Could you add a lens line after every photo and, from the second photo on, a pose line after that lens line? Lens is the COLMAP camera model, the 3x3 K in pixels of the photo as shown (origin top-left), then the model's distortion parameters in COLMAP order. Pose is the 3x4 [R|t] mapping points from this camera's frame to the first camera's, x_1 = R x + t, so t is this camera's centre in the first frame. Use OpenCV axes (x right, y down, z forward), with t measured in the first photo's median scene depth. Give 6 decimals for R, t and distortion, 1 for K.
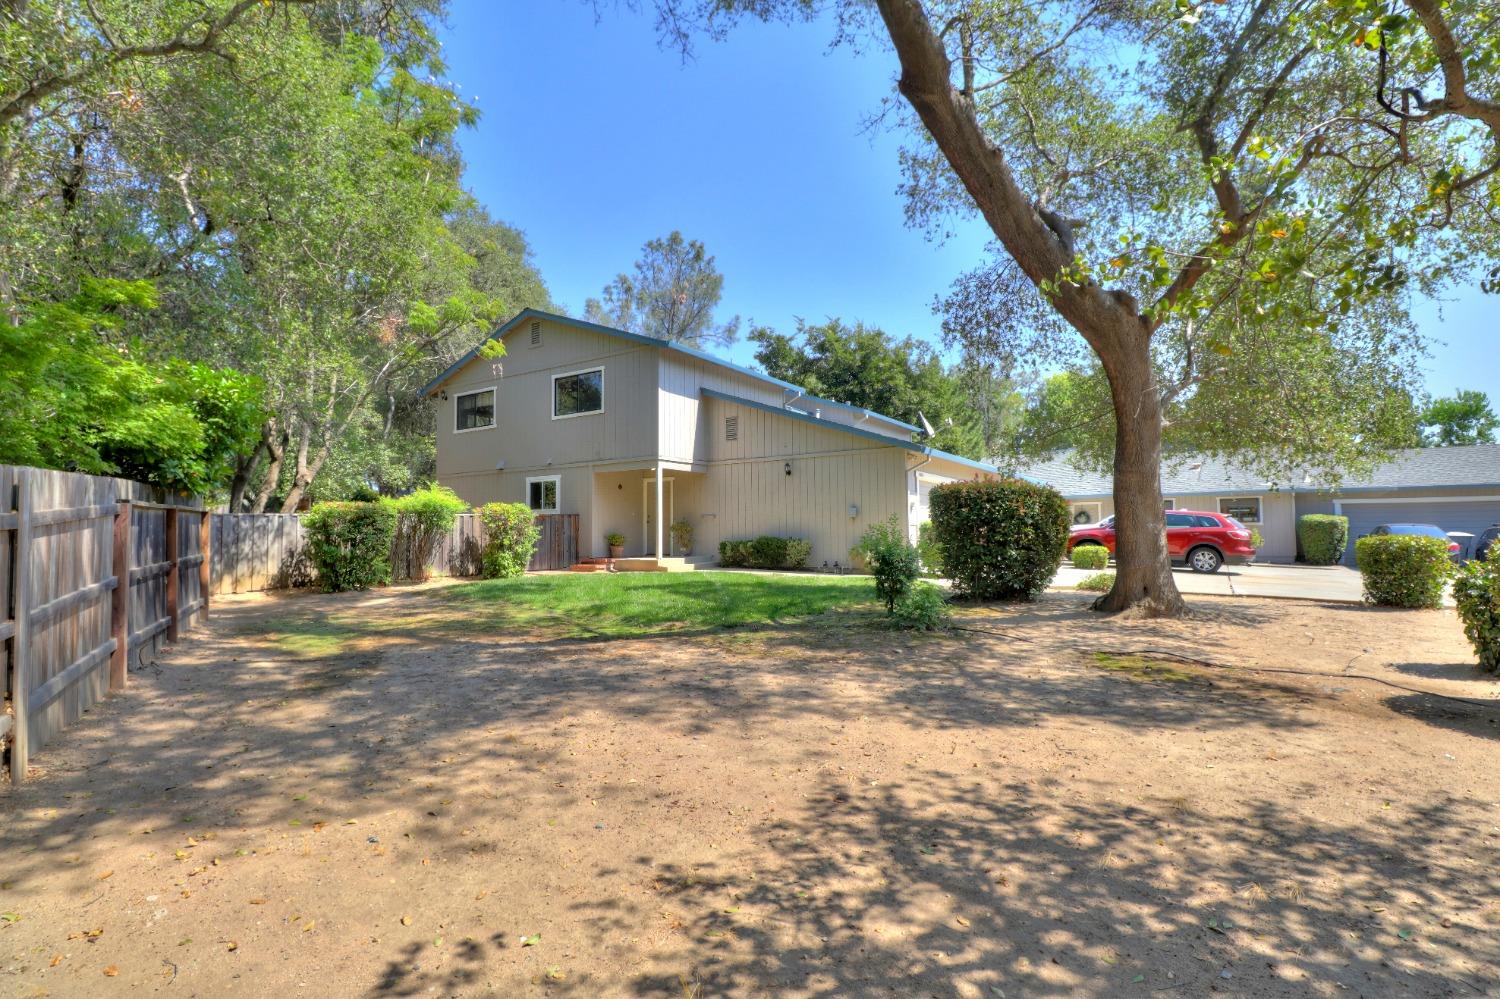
lens RADIAL K [[713.5, 0, 749.5], [0, 713.5, 540.9], [0, 0, 1]] dist [-0.021823, 0.000254]
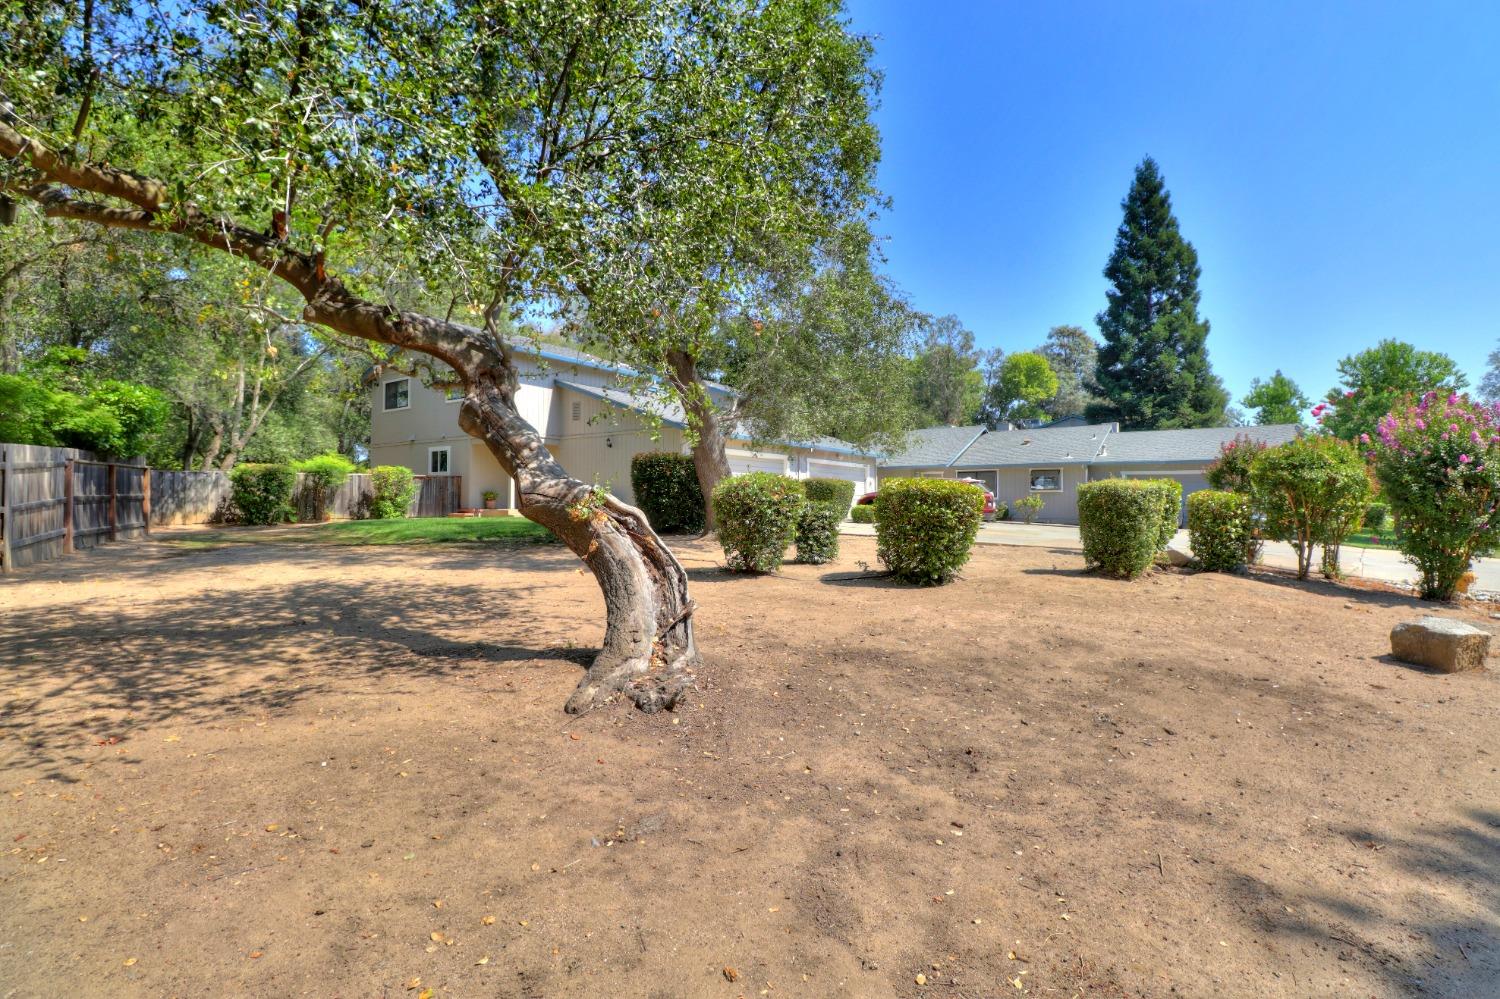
lens RADIAL K [[715.2, 0, 747.1], [0, 715.2, 526.9], [0, 0, 1]] dist [-0.002936, -0.001043]
pose [[0.998189, 0.014209, -0.058458, 0.539745], [-0.012920, 0.999666, 0.022373, 0.030223], [0.058757, -0.021577, 0.998039, -0.427821]]
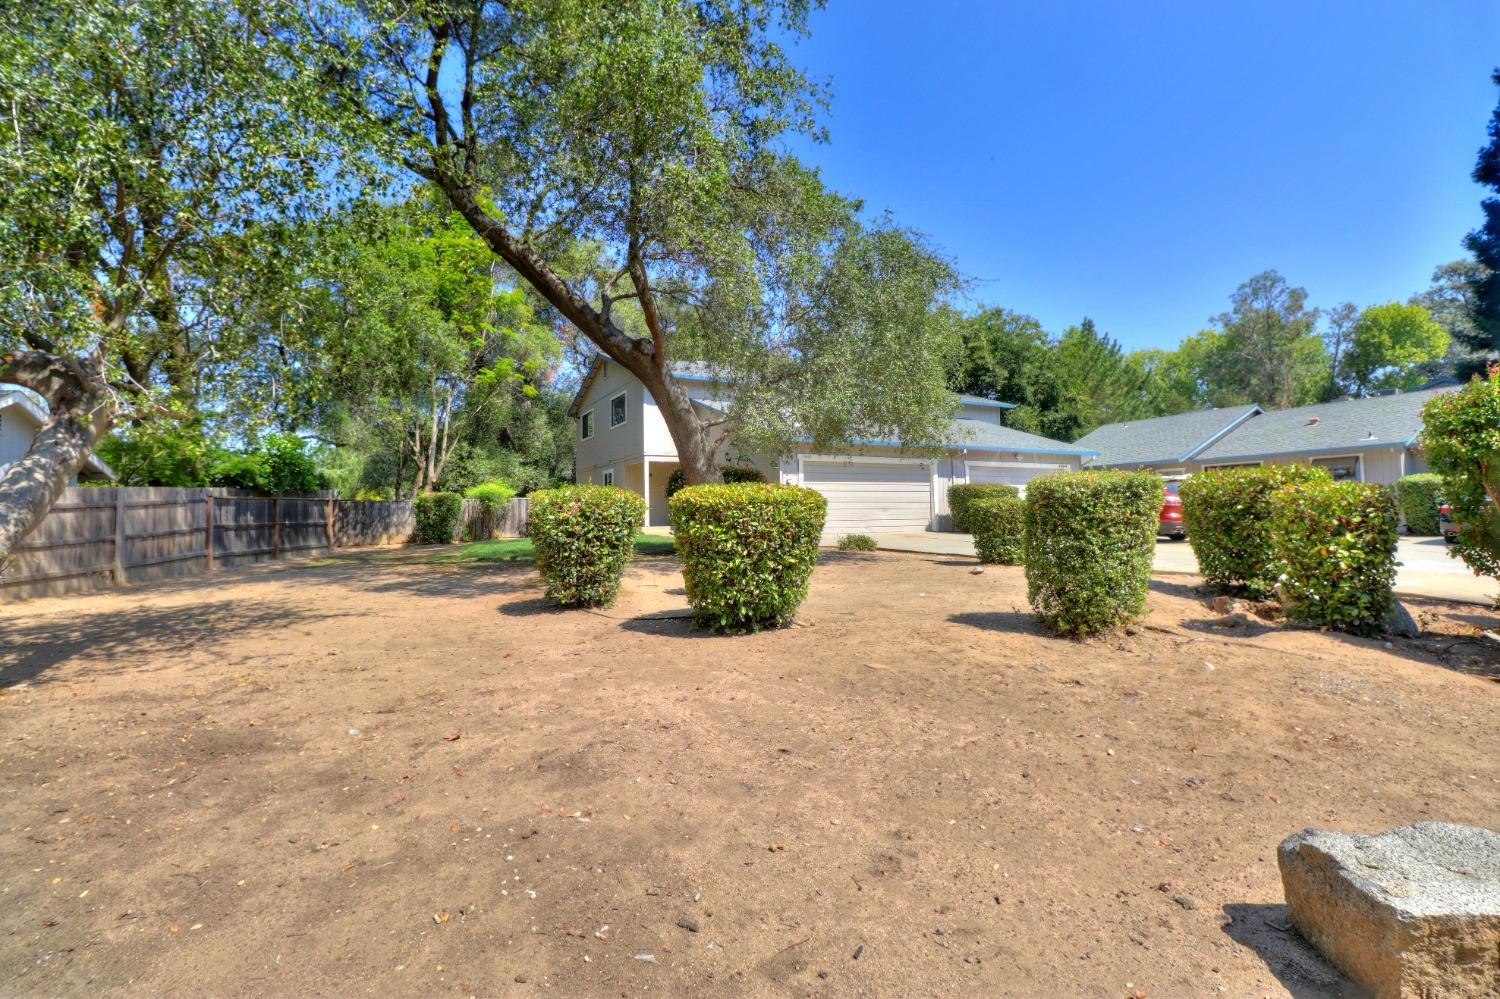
lens RADIAL K [[698.9, 0, 750.0], [0, 698.9, 499.5], [0, 0, 1]] dist [-0.020680, -0.000115]
pose [[0.868765, -0.021376, -0.494764, 0.971260], [0.006313, 0.999465, -0.032095, 0.022633], [0.495185, 0.024759, 0.868435, -0.101467]]
